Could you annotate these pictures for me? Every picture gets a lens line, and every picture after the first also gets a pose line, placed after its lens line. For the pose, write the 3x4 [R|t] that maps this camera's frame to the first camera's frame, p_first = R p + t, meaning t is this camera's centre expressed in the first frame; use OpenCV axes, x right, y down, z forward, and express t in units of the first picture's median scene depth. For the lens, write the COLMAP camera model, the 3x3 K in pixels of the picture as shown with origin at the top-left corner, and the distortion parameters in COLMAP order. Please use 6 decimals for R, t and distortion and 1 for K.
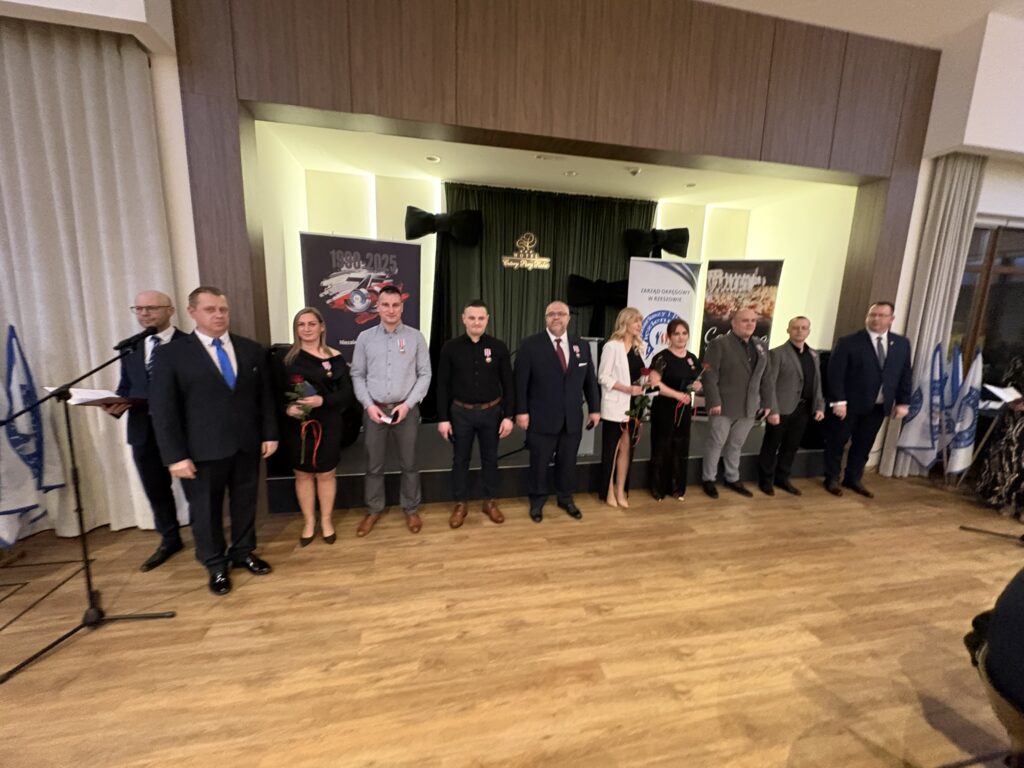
lens RADIAL K [[407.8, 0, 512.0], [0, 407.8, 383.2], [0, 0, 1]] dist [-0.000131, 0.000610]
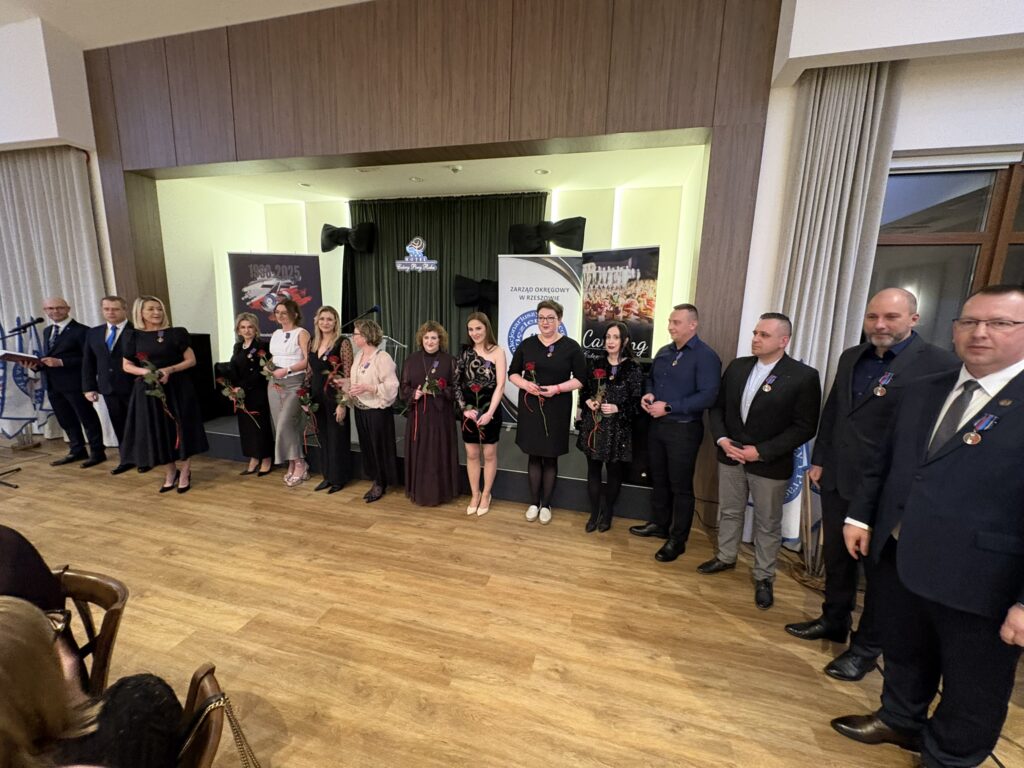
lens RADIAL K [[407.8, 0, 511.3], [0, 407.8, 383.9], [0, 0, 1]] dist [-0.000131, 0.000610]
pose [[0.896244, 0.077014, -0.436825, 0.887552], [-0.079265, 0.996767, 0.013104, -0.024409], [0.436422, 0.022880, 0.899451, 0.183441]]
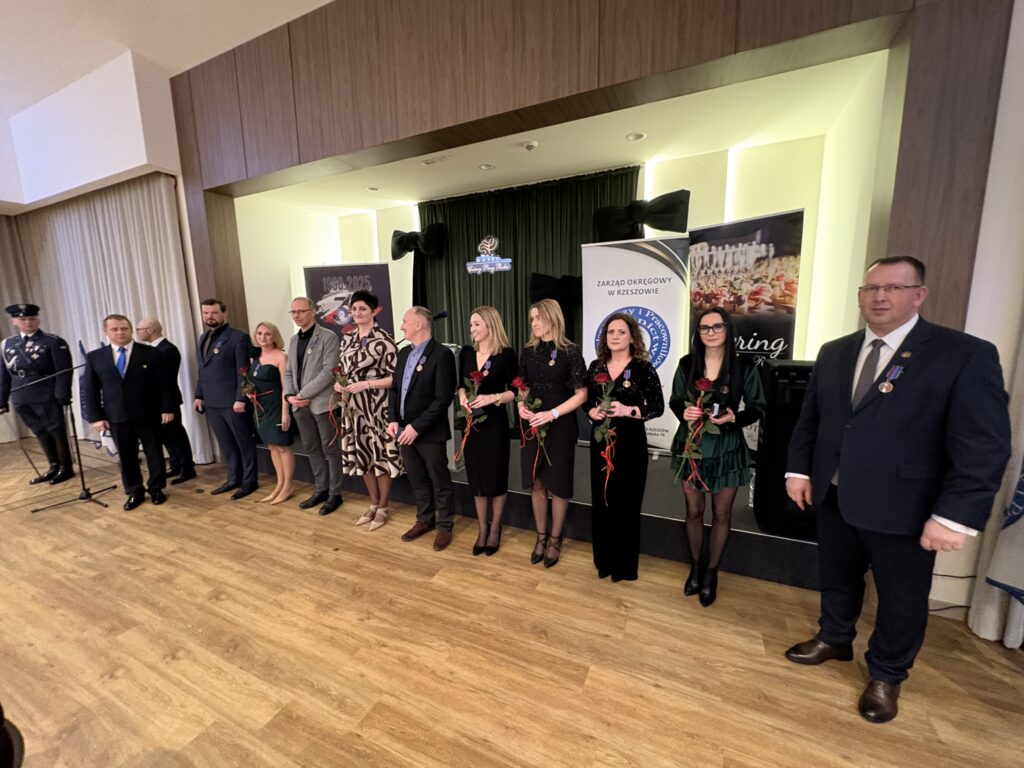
lens RADIAL K [[407.8, 0, 511.5], [0, 407.8, 383.5], [0, 0, 1]] dist [-0.000131, 0.000610]
pose [[0.801208, 0.049897, -0.596302, 0.791959], [-0.060124, 0.998187, 0.002742, -0.029516], [0.595358, 0.033656, 0.802755, 0.316446]]
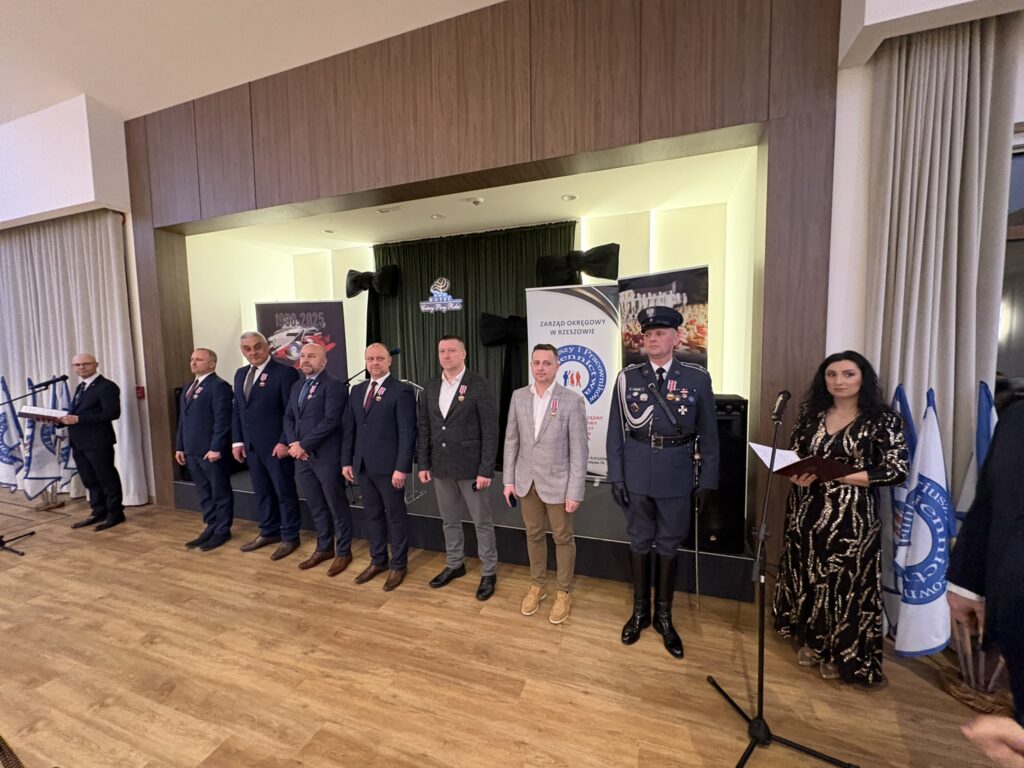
lens RADIAL K [[407.8, 0, 511.3], [0, 407.8, 383.7], [0, 0, 1]] dist [-0.000131, 0.000610]
pose [[0.856707, -0.000549, -0.515802, 0.844145], [-0.048290, 0.995522, -0.081266, -0.032272], [0.513537, 0.094529, 0.852844, 0.283669]]
